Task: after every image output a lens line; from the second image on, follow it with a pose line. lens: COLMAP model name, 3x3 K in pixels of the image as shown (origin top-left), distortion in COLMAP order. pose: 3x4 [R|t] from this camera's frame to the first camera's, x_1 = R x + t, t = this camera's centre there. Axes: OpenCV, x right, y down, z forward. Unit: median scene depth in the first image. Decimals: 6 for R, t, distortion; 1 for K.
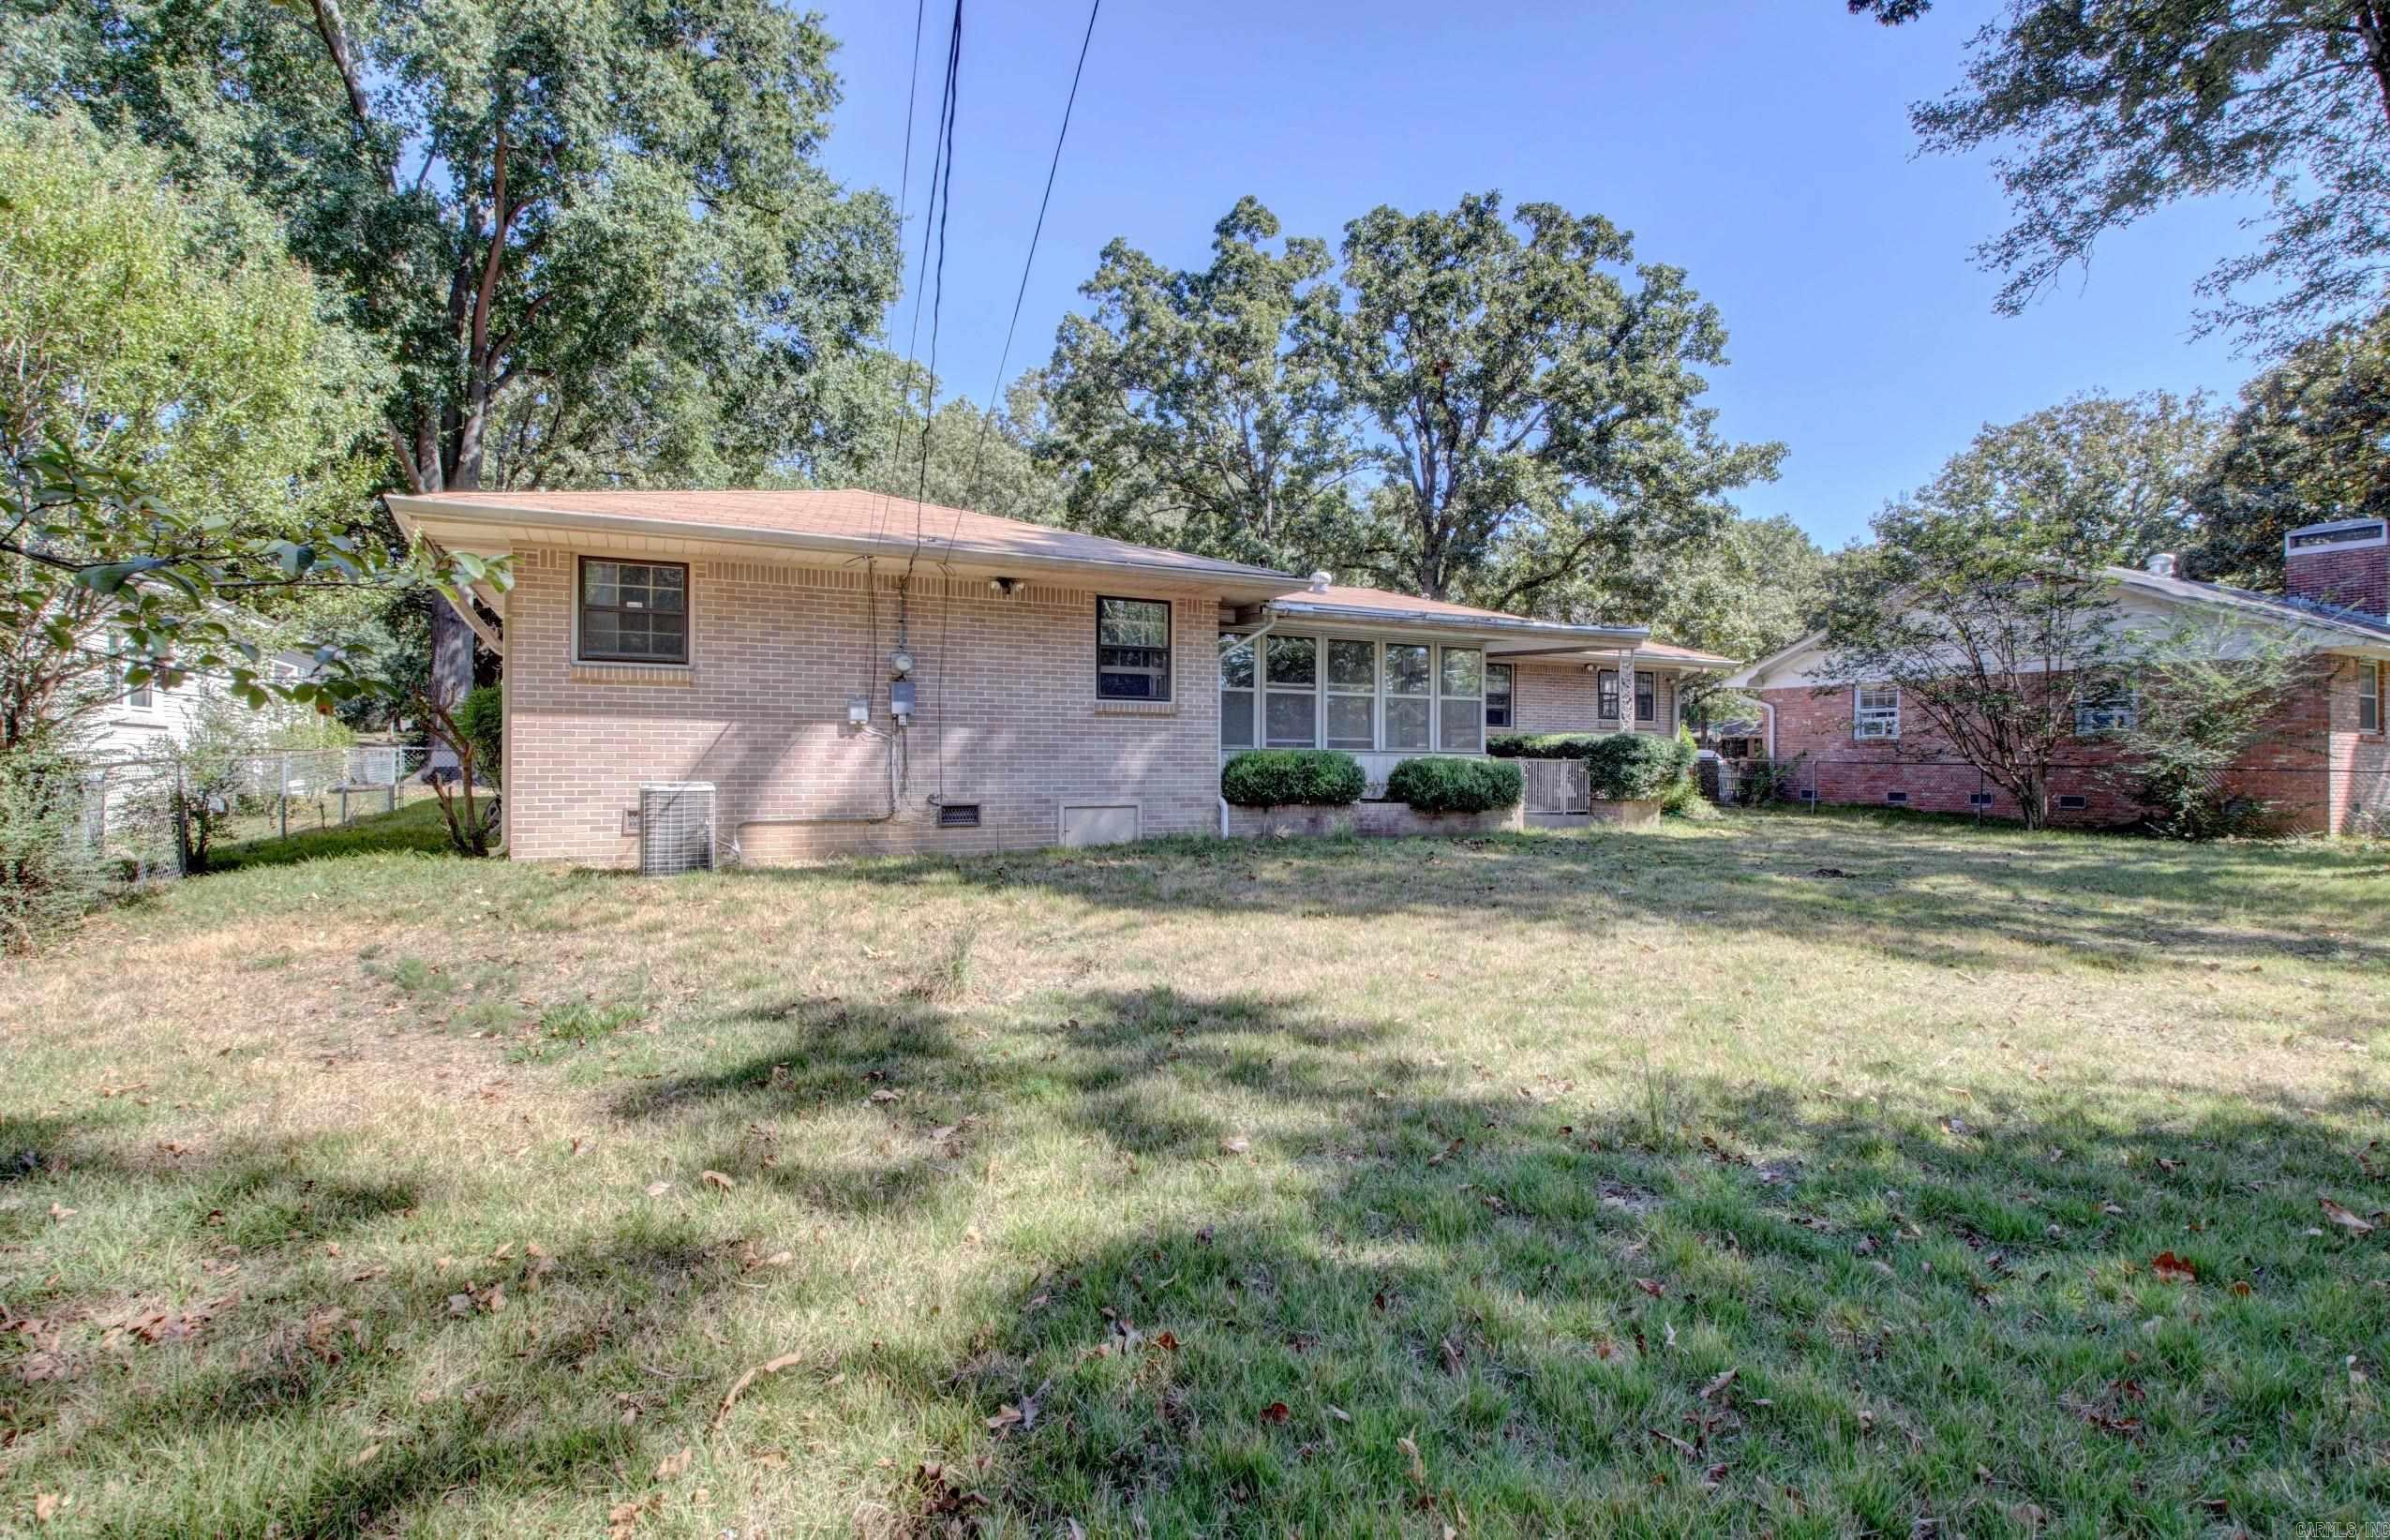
lens RADIAL K [[984.4, 0, 1197.4], [0, 984.4, 768.5], [0, 0, 1]] dist [-0.002001, -0.000056]
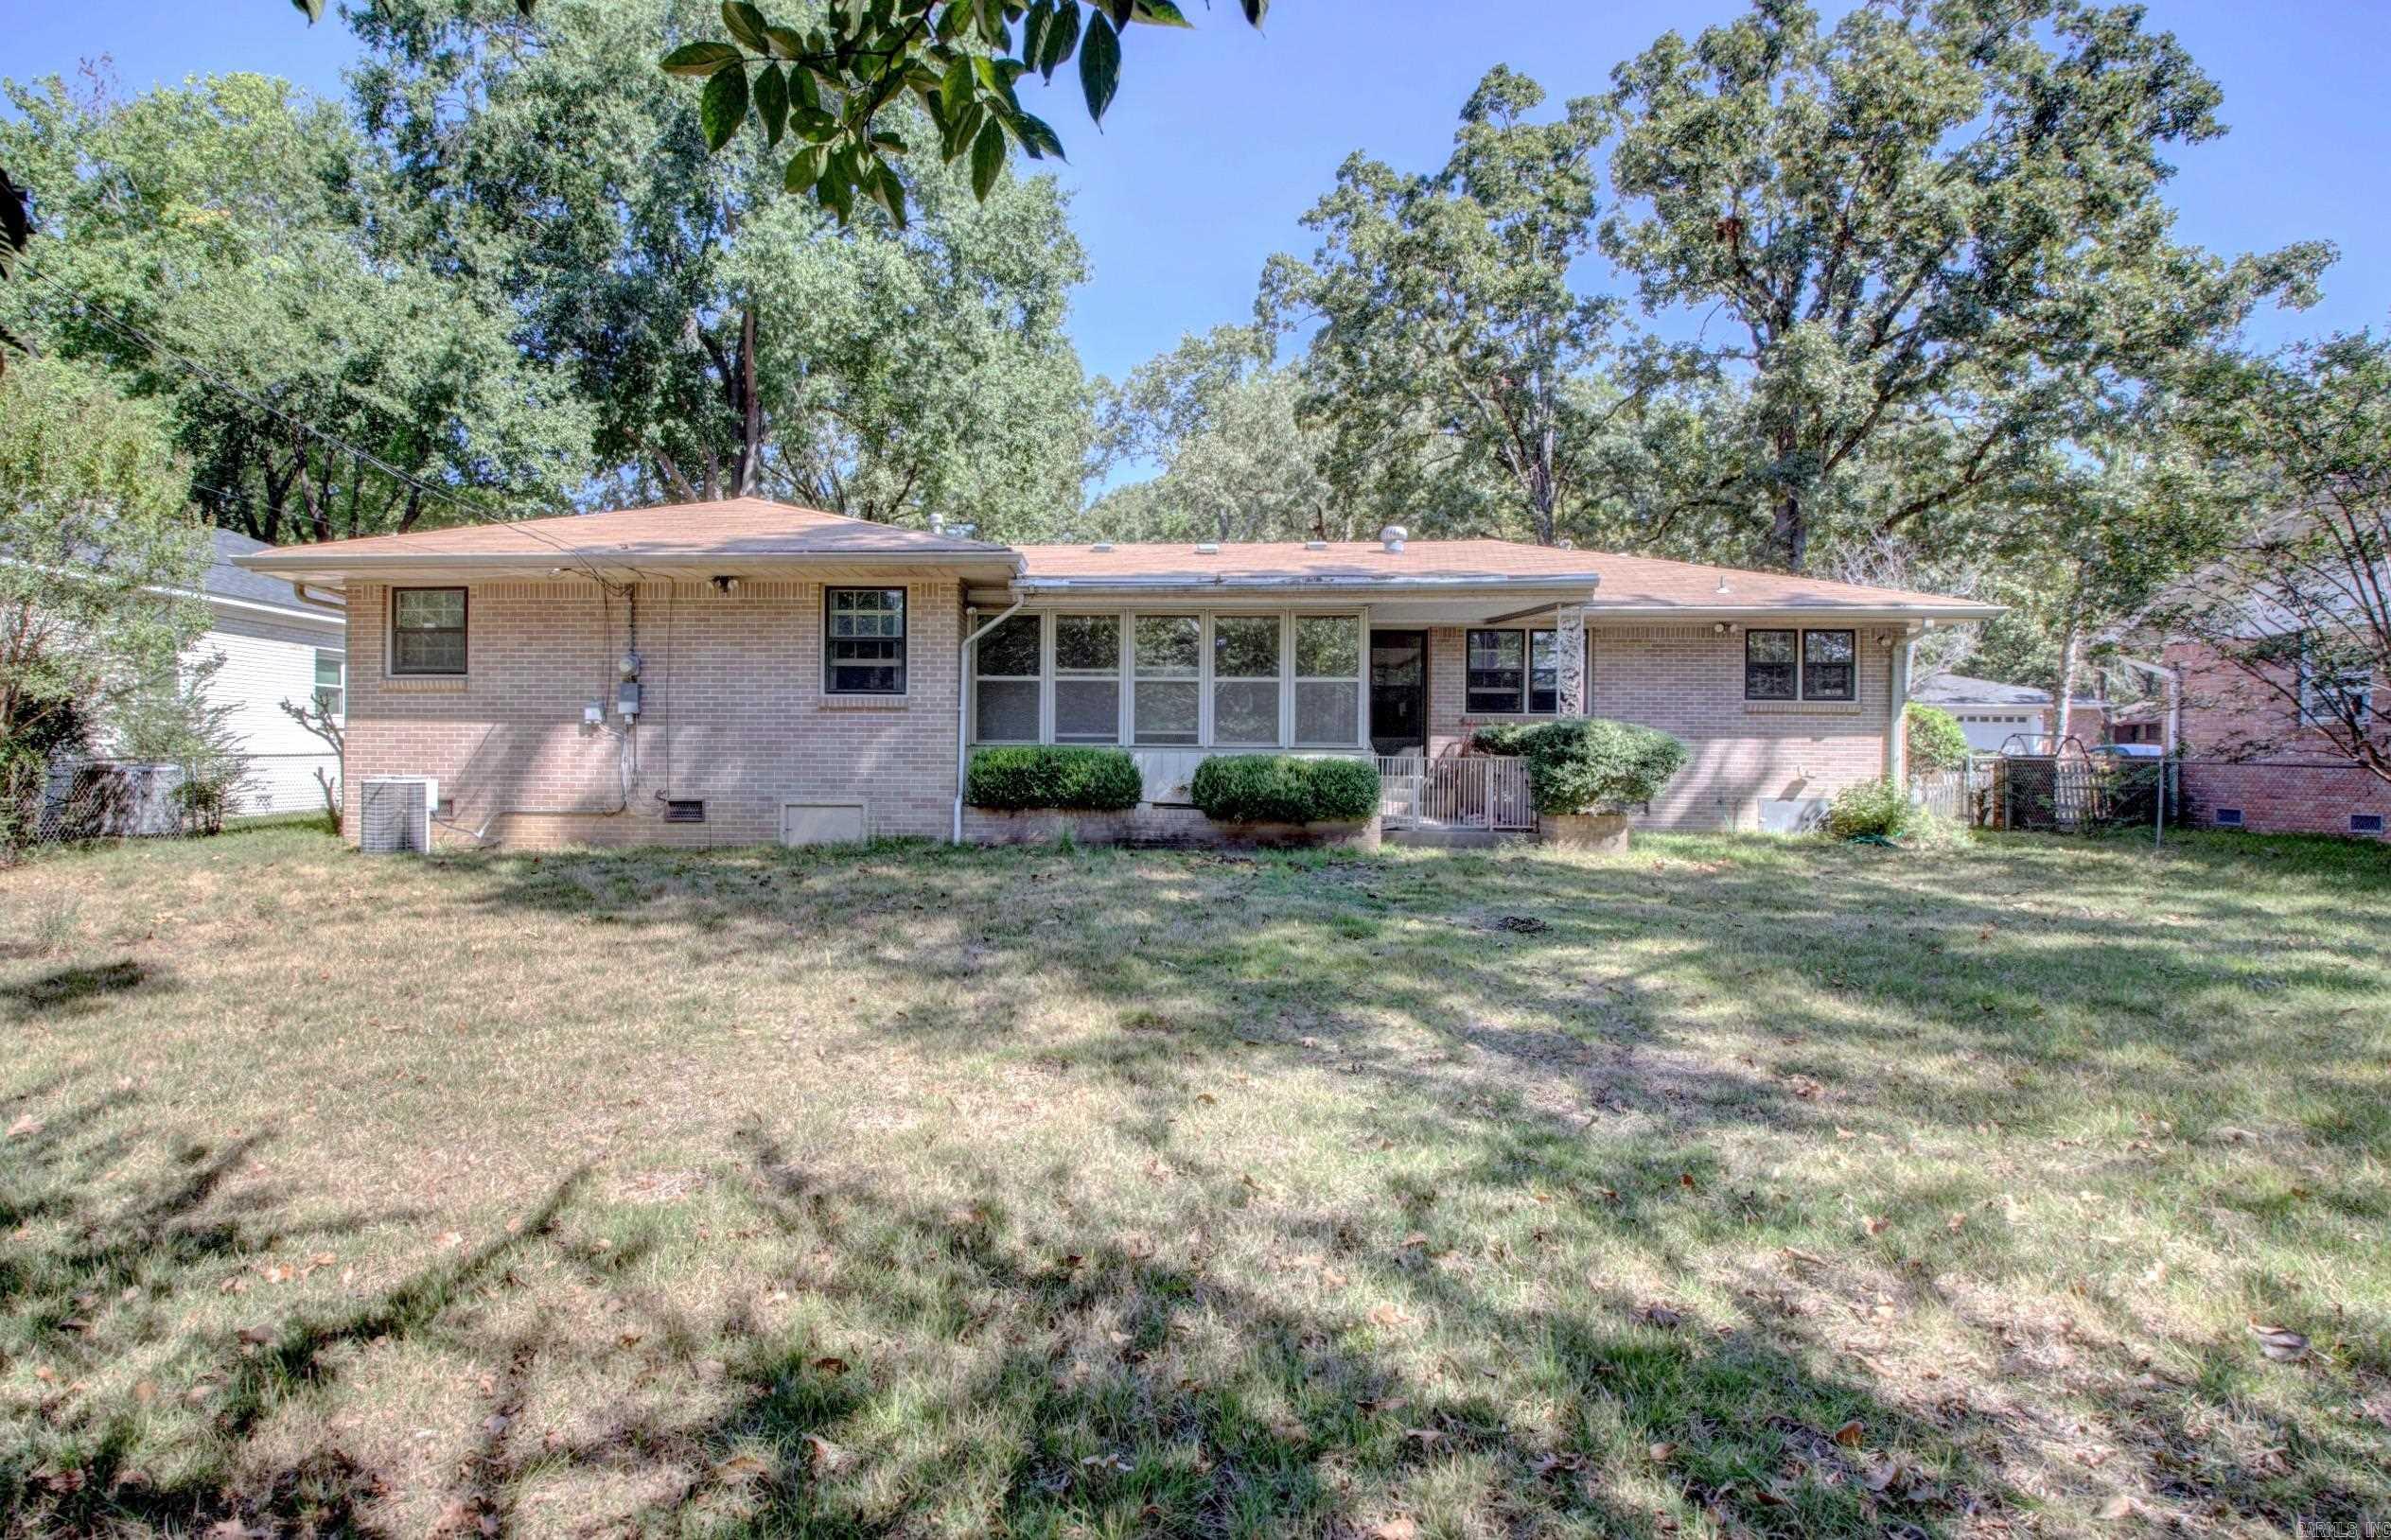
lens RADIAL K [[1126.1, 0, 1195.9], [0, 1126.1, 767.7], [0, 0, 1]] dist [-0.017725, -0.000683]
pose [[0.891795, 0.005037, -0.452411, 0.693578], [-0.005436, 0.999985, 0.000419, -0.001204], [0.452407, 0.002086, 0.891809, 0.180450]]
